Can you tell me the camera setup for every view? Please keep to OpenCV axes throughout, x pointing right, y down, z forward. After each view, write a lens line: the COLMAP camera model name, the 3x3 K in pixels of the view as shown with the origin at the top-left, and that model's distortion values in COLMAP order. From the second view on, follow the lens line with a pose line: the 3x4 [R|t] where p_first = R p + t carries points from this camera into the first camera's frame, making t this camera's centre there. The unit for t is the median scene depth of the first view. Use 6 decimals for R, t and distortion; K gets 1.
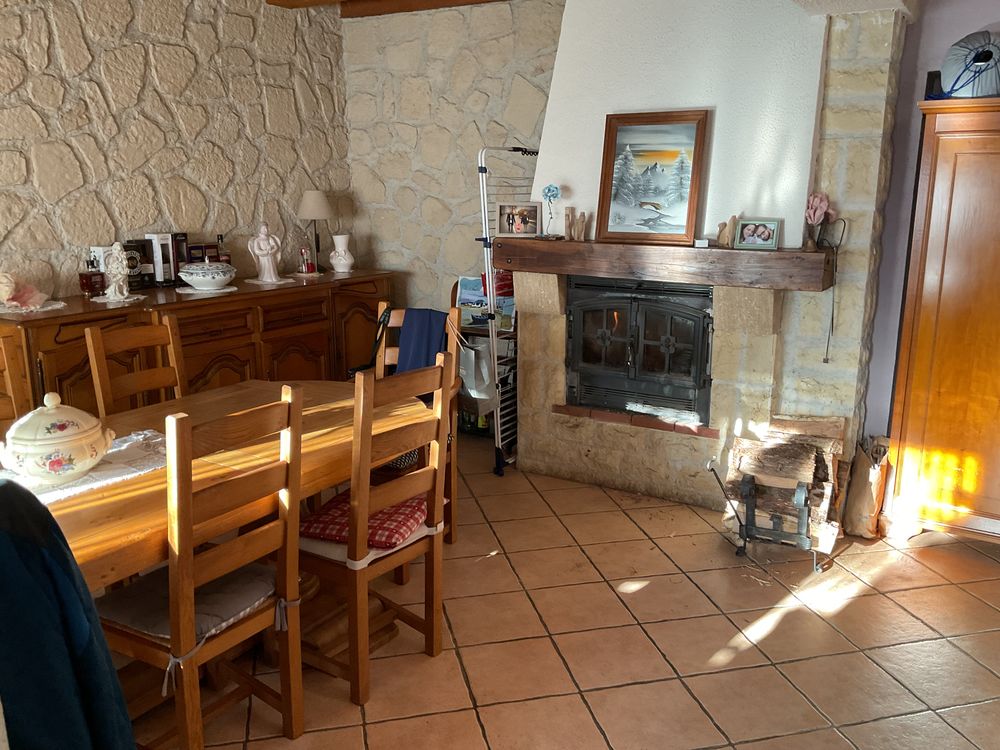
lens RADIAL K [[834.6, 0, 497.0], [0, 834.6, 372.2], [0, 0, 1]] dist [-0.014746, 0.000947]
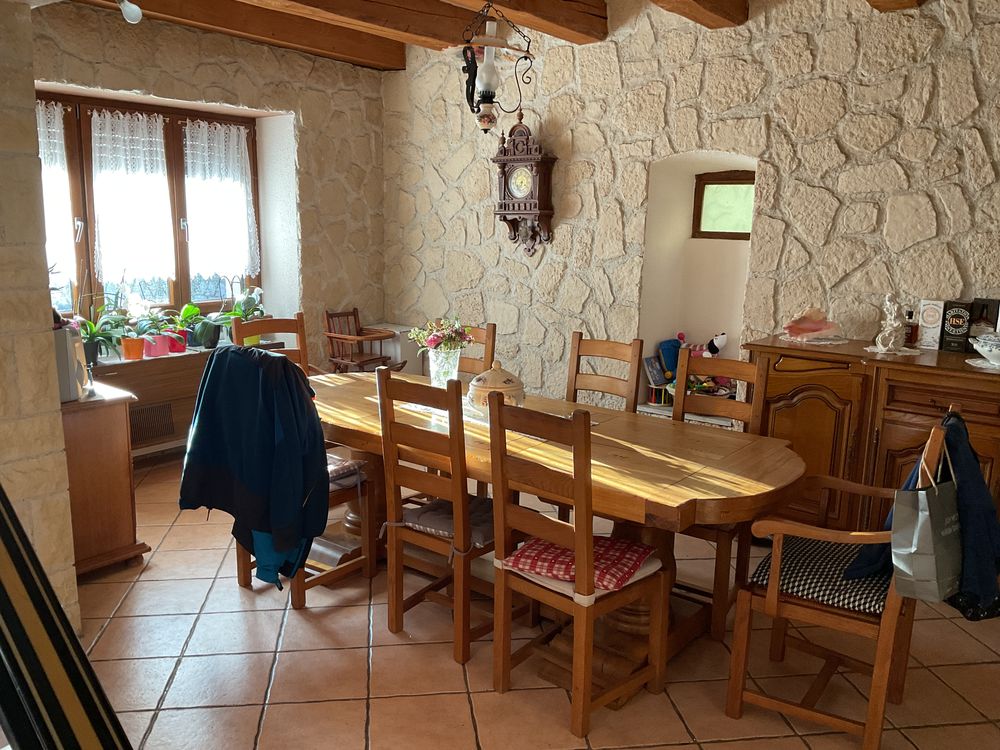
lens RADIAL K [[834.6, 0, 496.7], [0, 834.6, 377.6], [0, 0, 1]] dist [-0.014746, 0.000947]
pose [[-0.100241, 0.189371, -0.976775, 0.557149], [-0.242751, 0.947398, 0.208588, -0.151396], [0.964896, 0.258023, -0.048998, 0.614512]]
